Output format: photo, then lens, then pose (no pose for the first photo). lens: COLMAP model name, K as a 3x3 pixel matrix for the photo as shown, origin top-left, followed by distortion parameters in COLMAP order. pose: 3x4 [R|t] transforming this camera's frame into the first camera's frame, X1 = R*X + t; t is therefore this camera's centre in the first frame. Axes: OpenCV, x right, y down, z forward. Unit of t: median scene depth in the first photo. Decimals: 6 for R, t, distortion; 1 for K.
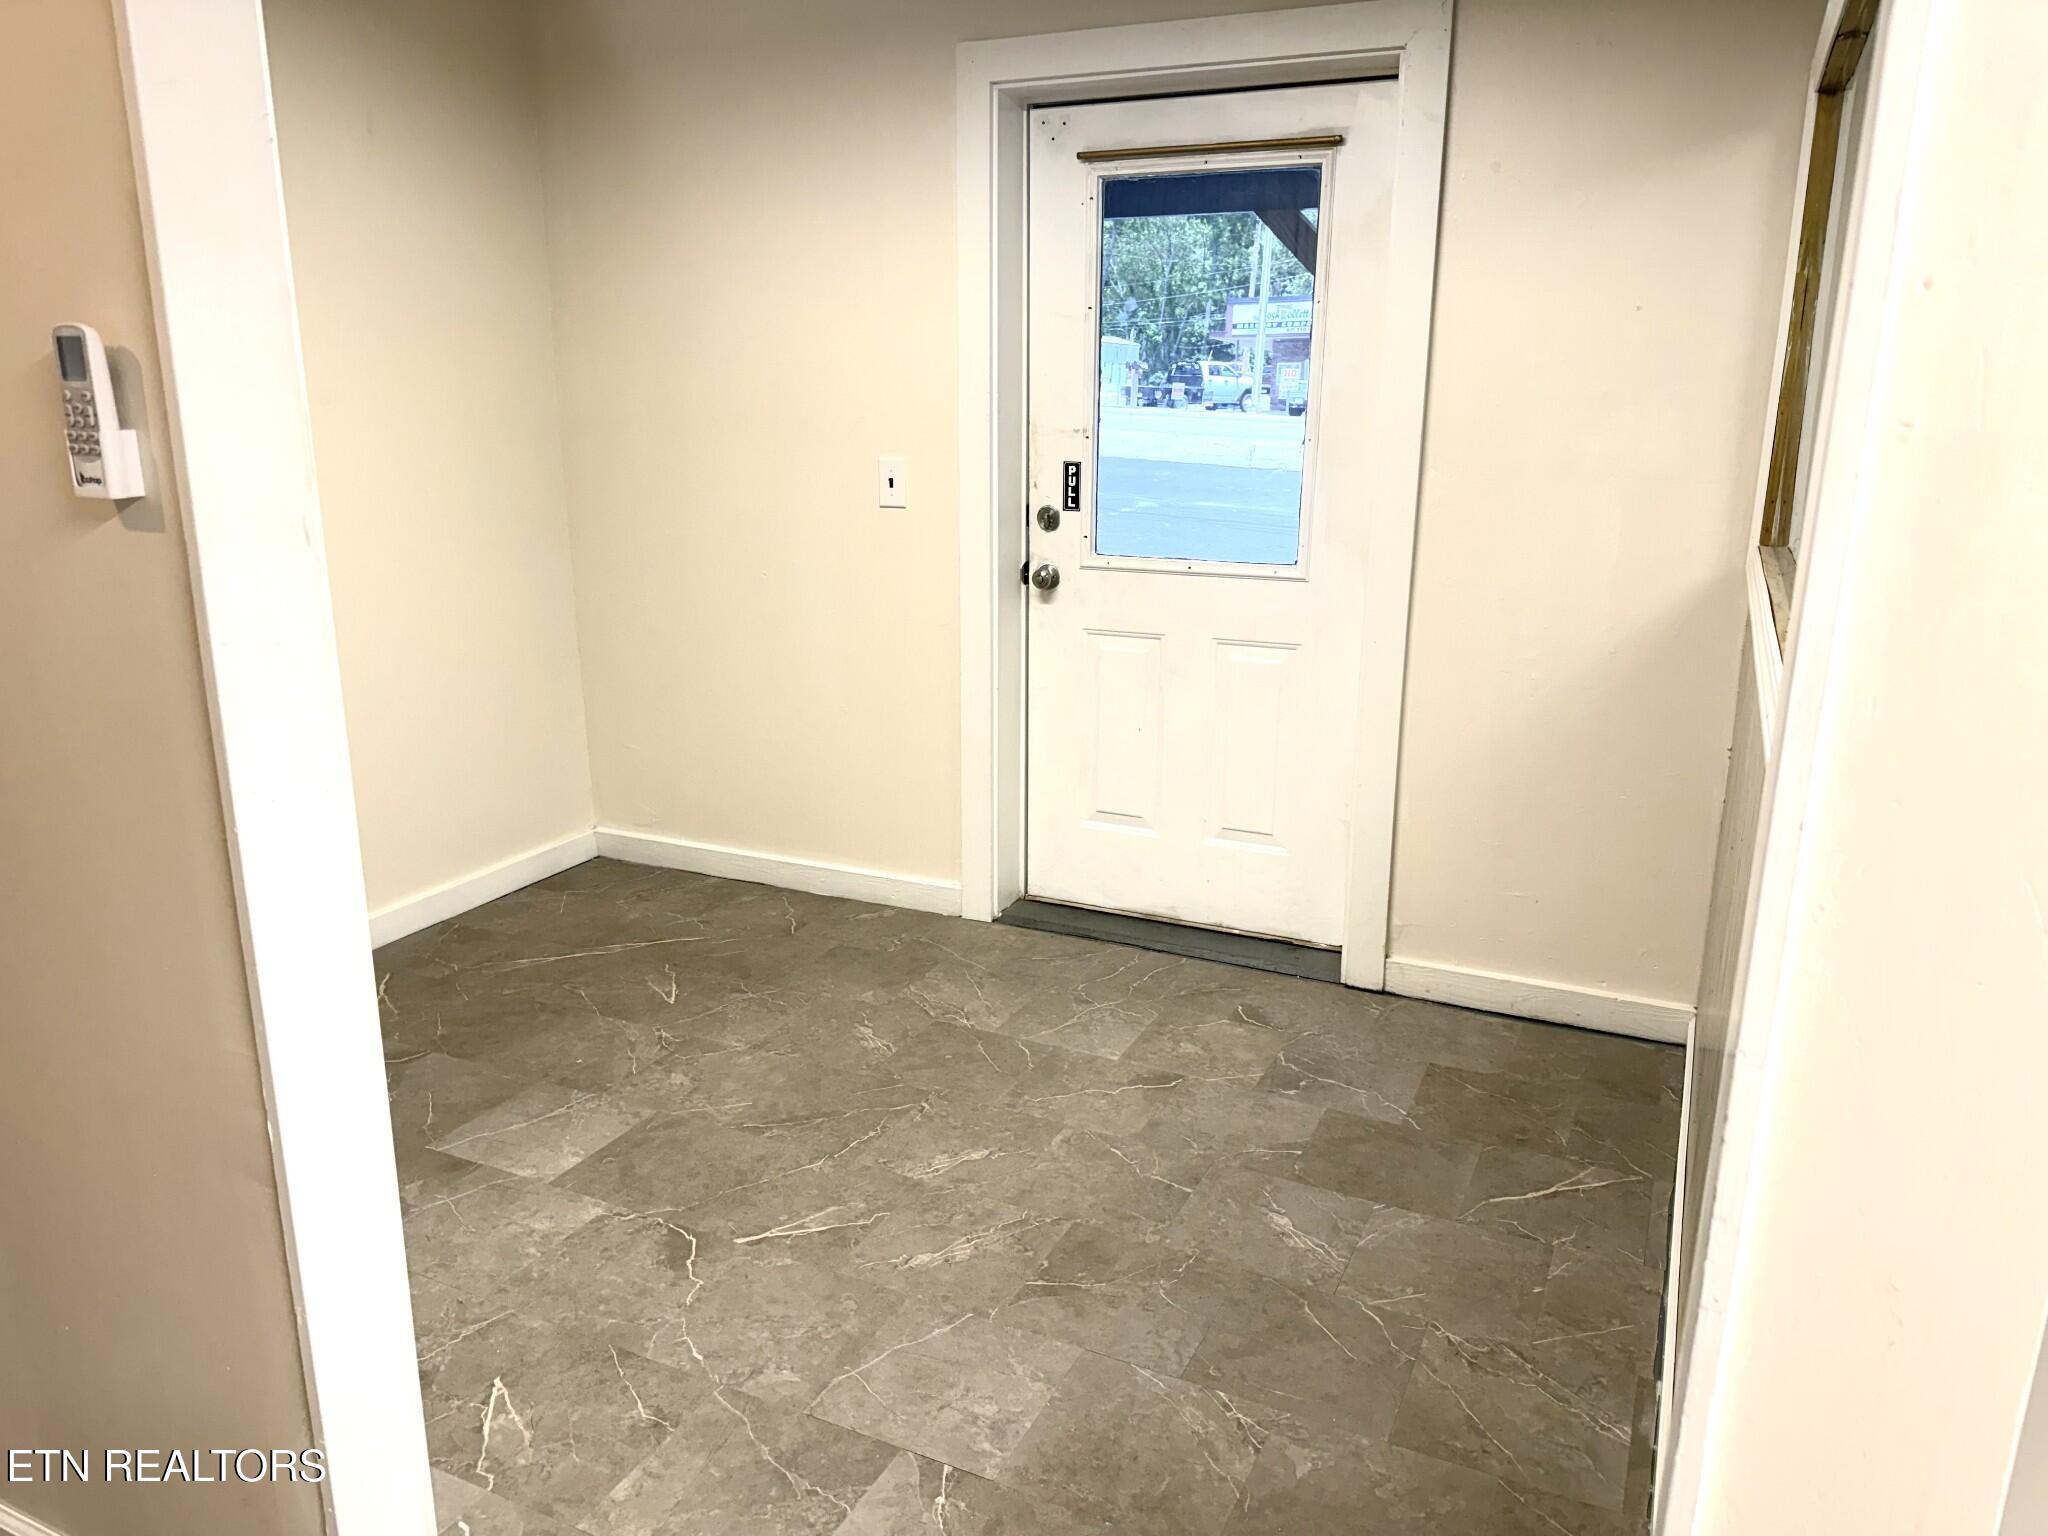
lens RADIAL K [[1456.1, 0, 1024.0], [0, 1456.1, 768.0], [0, 0, 1]] dist [0.062888, 0.000659]
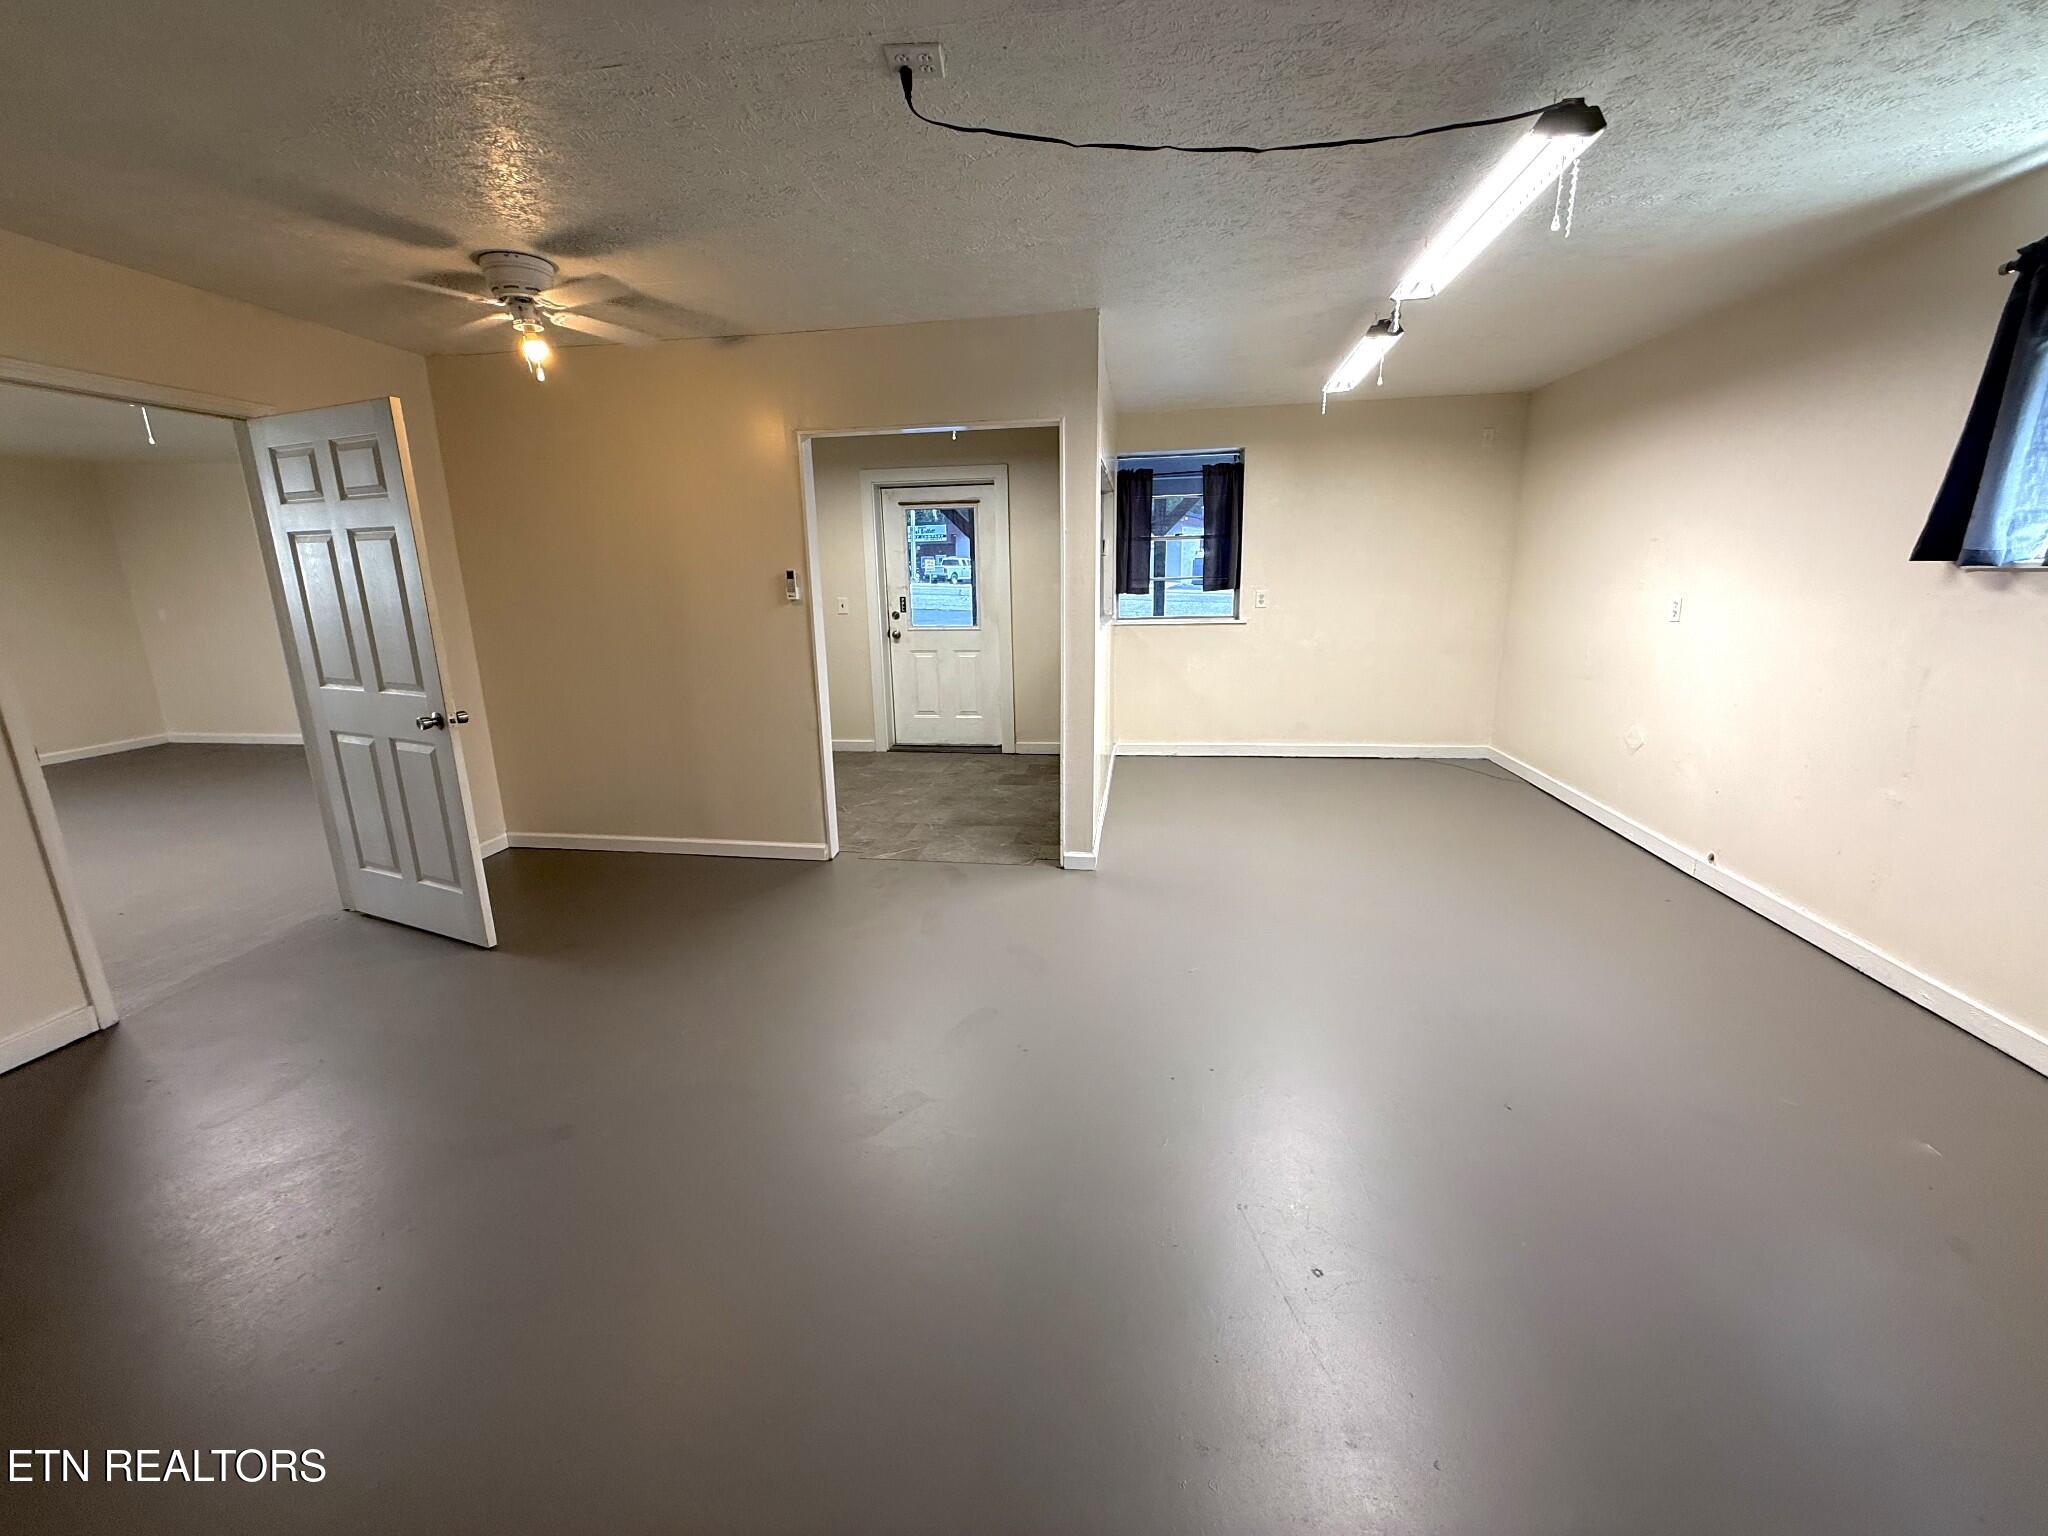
lens RADIAL K [[813.7, 0, 1019.8], [0, 813.7, 769.1], [0, 0, 1]] dist [0.000718, -0.000094]
pose [[0.959407, -0.090466, 0.267120, -0.291313], [0.094171, 0.995555, -0.001065, 0.235076], [-0.265837, 0.026176, 0.963663, -0.943216]]
